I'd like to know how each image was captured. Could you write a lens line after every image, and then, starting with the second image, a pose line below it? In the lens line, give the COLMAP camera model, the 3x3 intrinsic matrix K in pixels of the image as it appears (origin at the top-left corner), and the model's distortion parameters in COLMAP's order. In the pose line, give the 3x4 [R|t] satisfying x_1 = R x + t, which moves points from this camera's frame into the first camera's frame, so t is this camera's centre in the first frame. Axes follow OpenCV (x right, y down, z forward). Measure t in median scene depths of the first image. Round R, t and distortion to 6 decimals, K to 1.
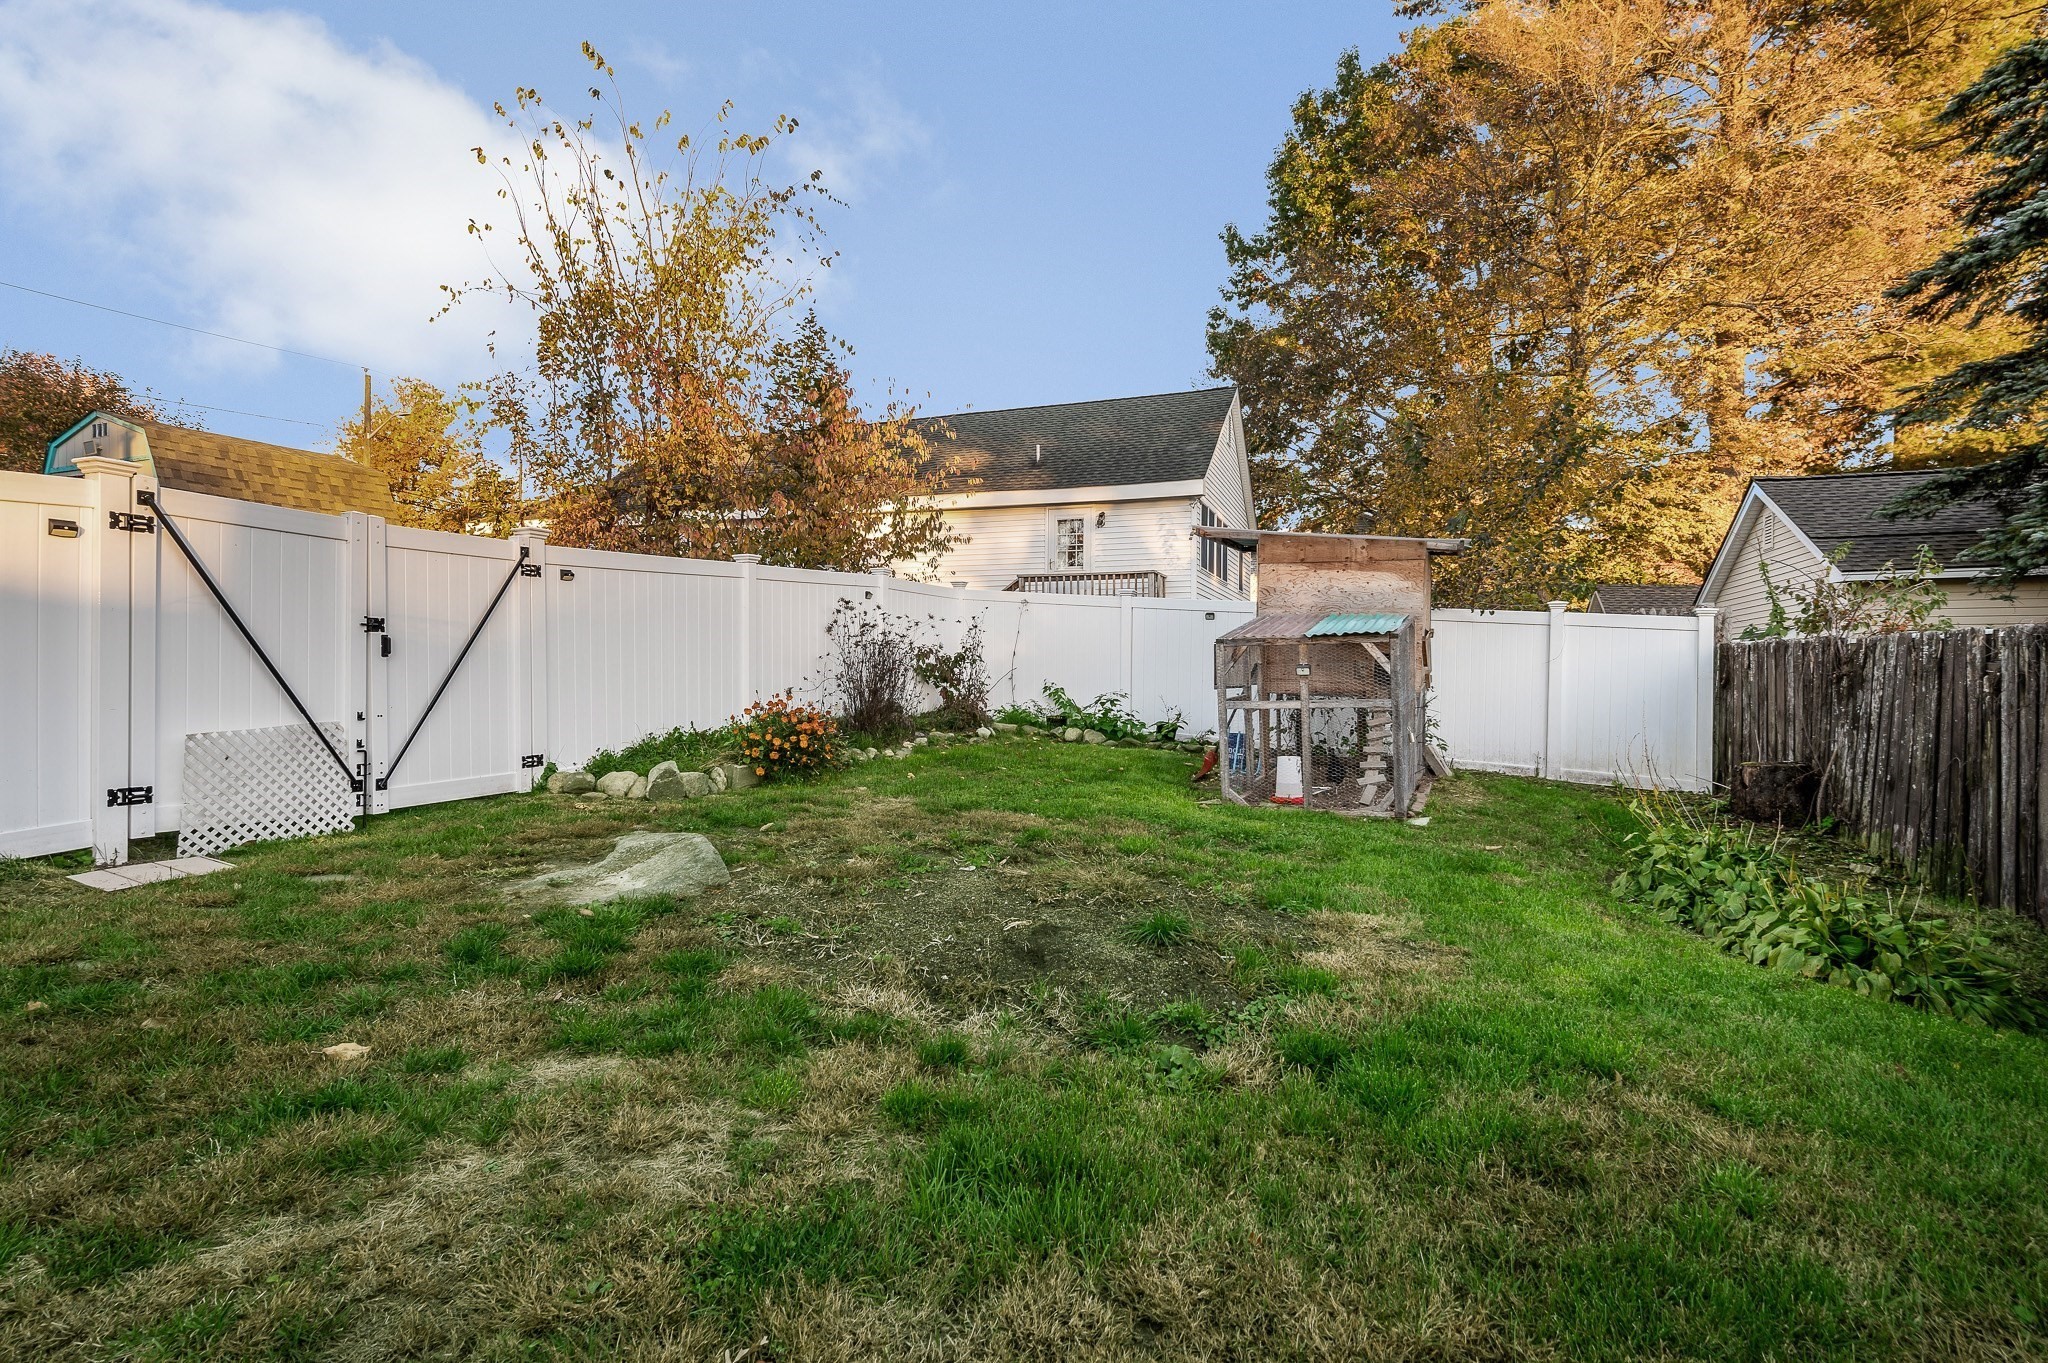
lens RADIAL K [[992.3, 0, 1029.1], [0, 992.3, 682.1], [0, 0, 1]] dist [-0.000787, 0.000041]
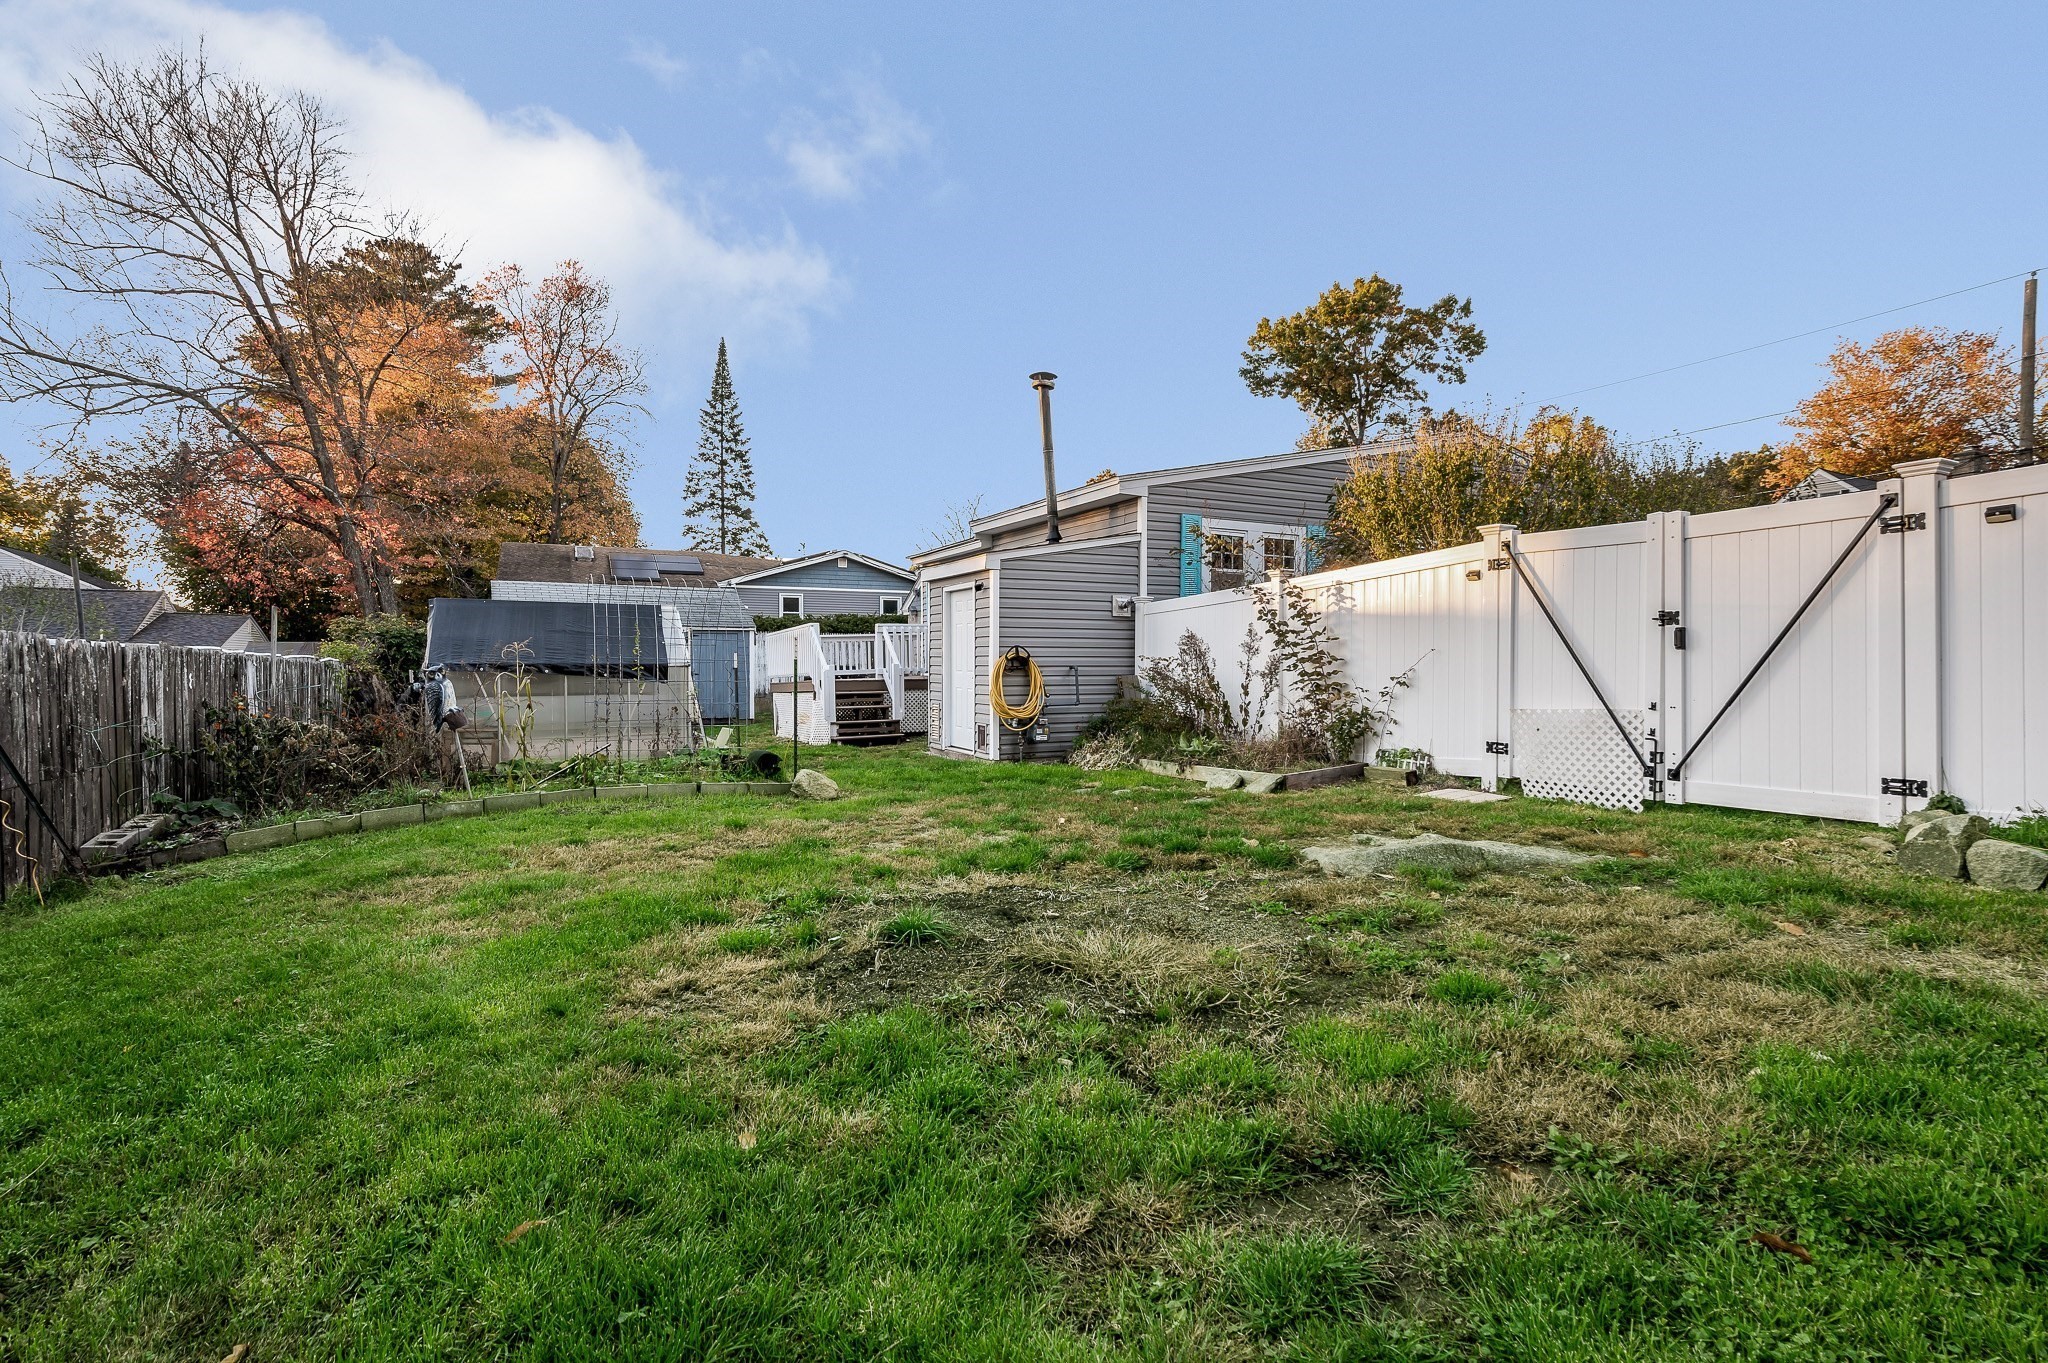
lens RADIAL K [[992.3, 0, 1035.4], [0, 992.3, 669.6], [0, 0, 1]] dist [-0.000787, 0.000041]
pose [[-0.666192, 0.000234, -0.745780, 0.338635], [-0.008811, 0.999928, 0.008185, -0.004577], [0.745728, 0.012023, -0.666142, 0.747663]]
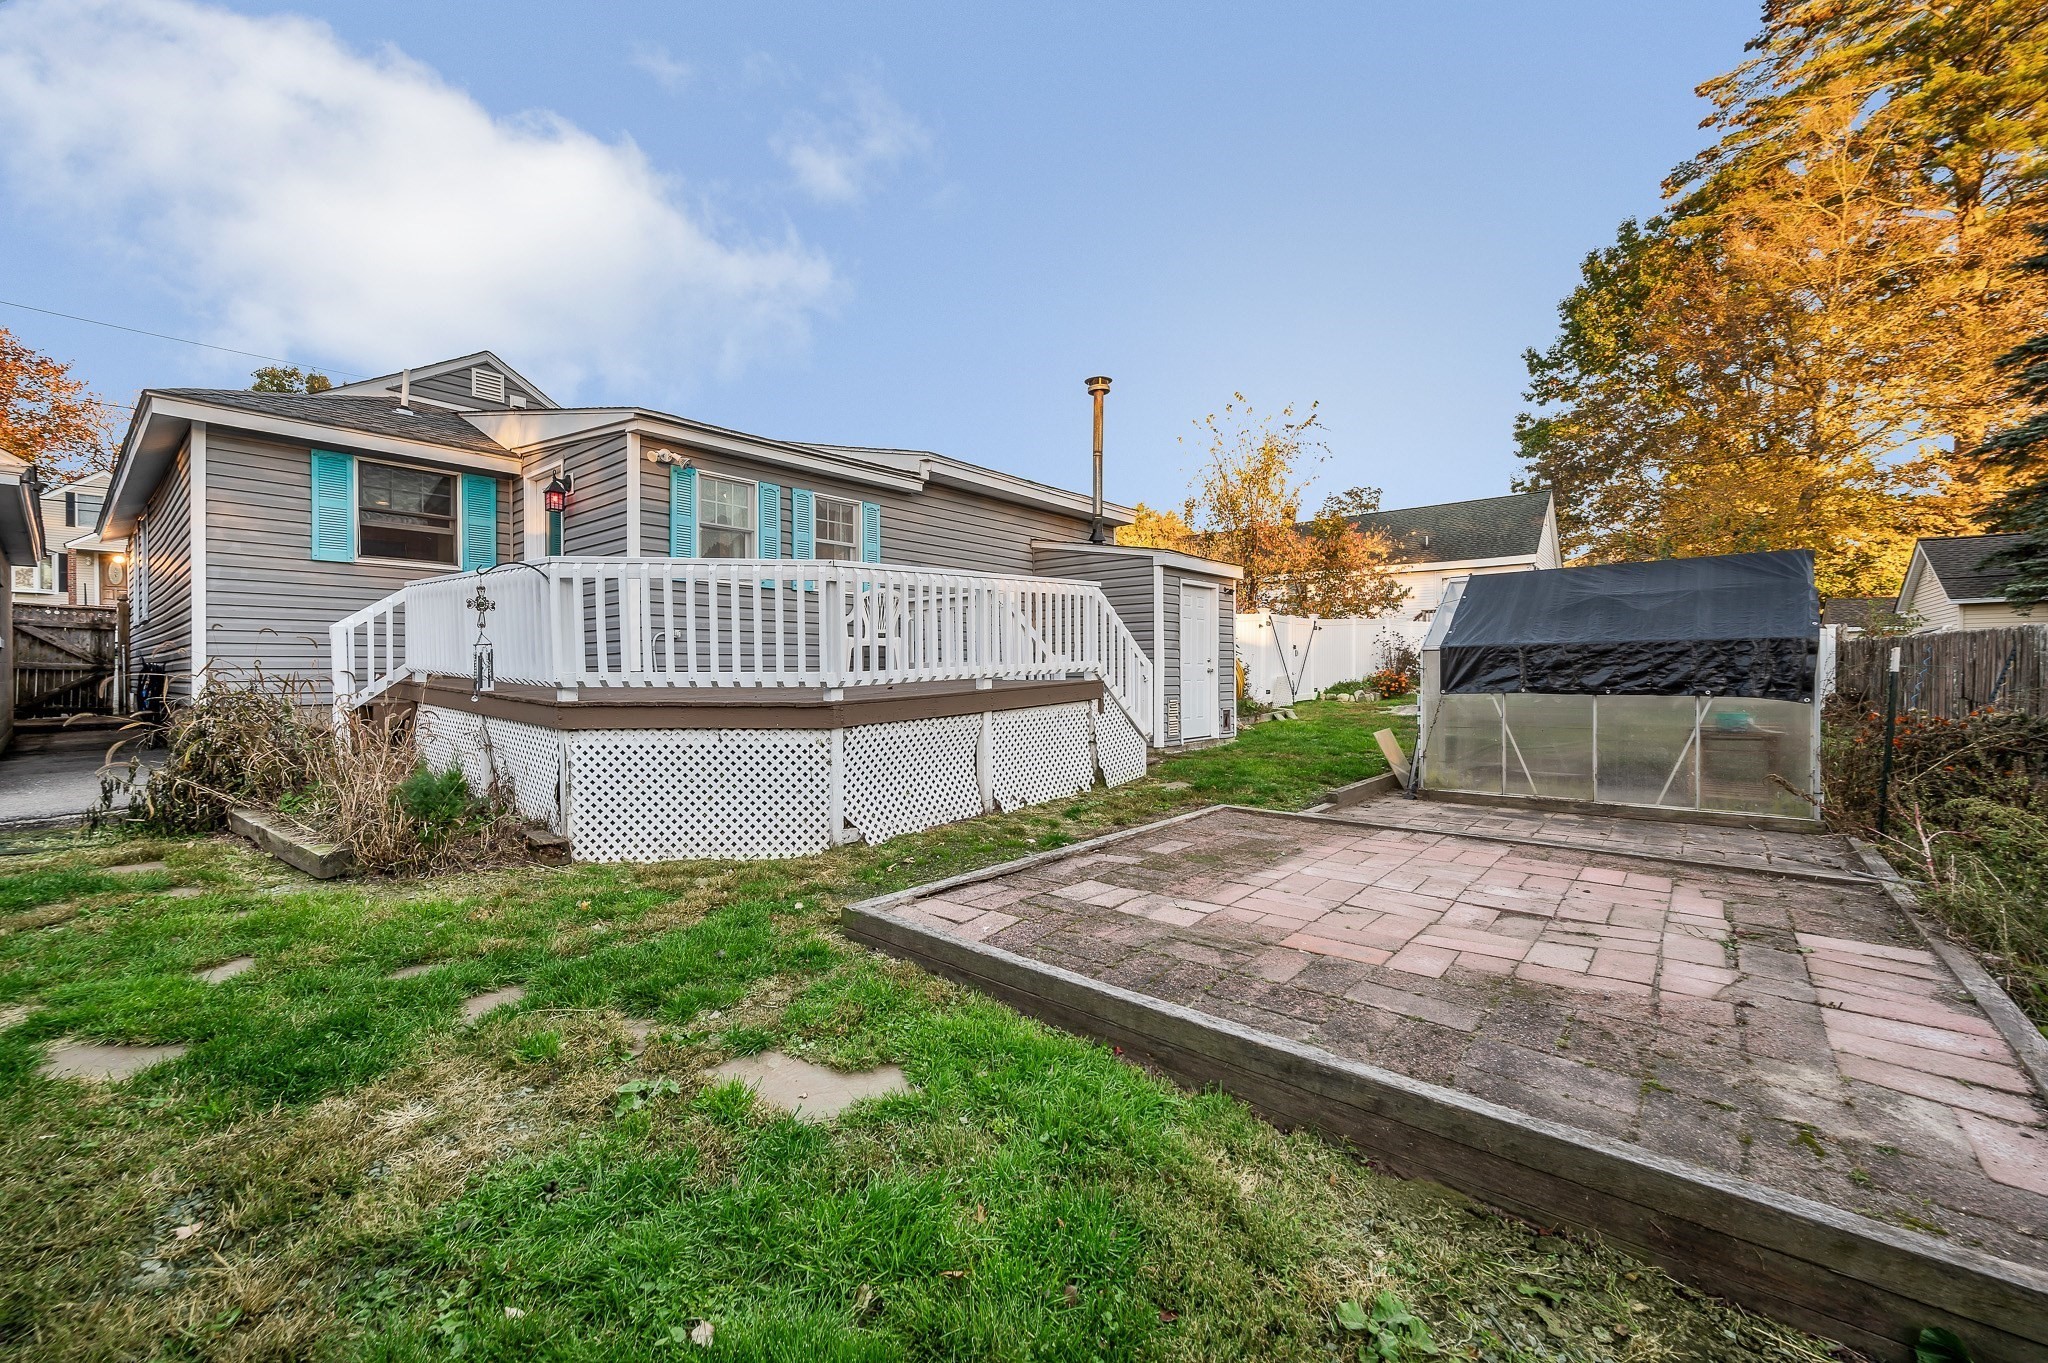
lens RADIAL K [[819.5, 0, 1016.0], [0, 819.5, 677.9], [0, 0, 1]] dist [-0.001650, -0.000158]
pose [[0.944305, -0.009198, -0.328944, -0.395873], [0.009620, 0.999954, -0.000343, 0.024780], [0.328932, -0.002841, 0.944349, -1.248932]]
